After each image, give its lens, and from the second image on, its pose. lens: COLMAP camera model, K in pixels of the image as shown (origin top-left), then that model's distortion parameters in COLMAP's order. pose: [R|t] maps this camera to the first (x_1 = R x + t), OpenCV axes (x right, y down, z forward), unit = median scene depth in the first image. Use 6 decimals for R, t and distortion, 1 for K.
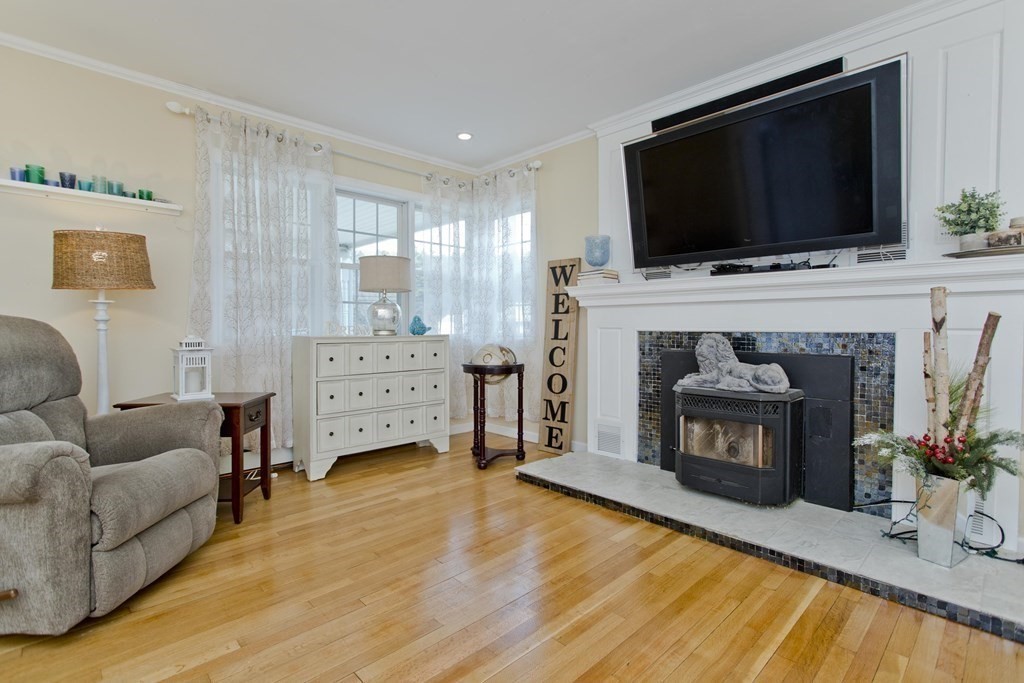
lens RADIAL K [[488.6, 0, 512.4], [0, 488.6, 331.7], [0, 0, 1]] dist [0.002402, 0.000667]
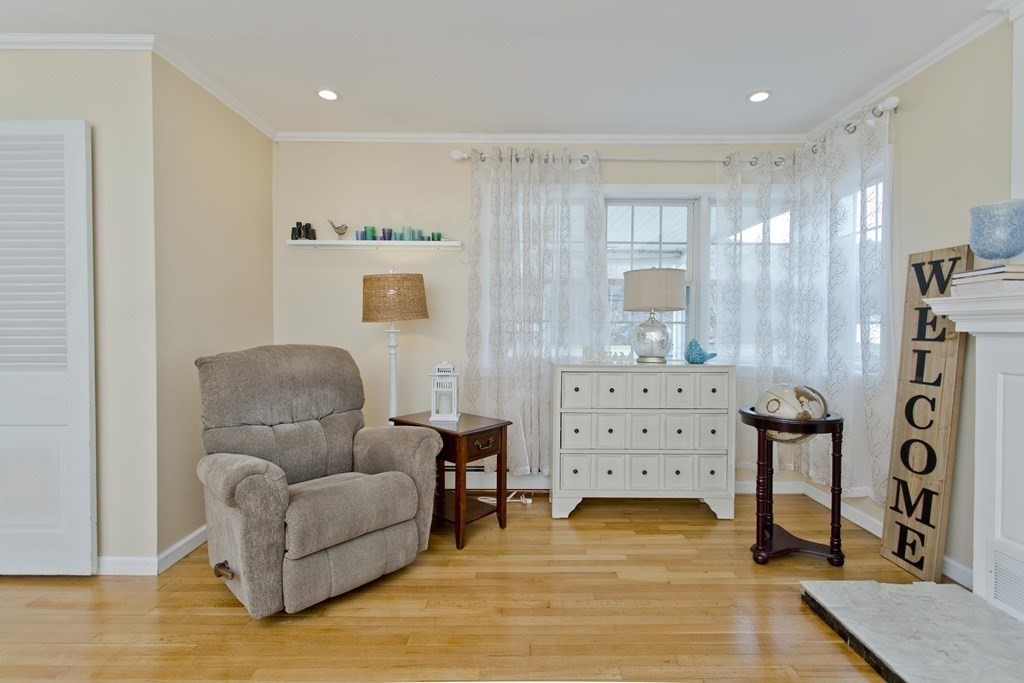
lens RADIAL K [[491.5, 0, 520.6], [0, 491.5, 330.1], [0, 0, 1]] dist [0.000199, 0.000461]
pose [[0.722912, 0.009519, -0.690874, 0.185630], [-0.012171, 0.999925, 0.001042, -0.053913], [0.690833, 0.007656, 0.722974, 0.262627]]
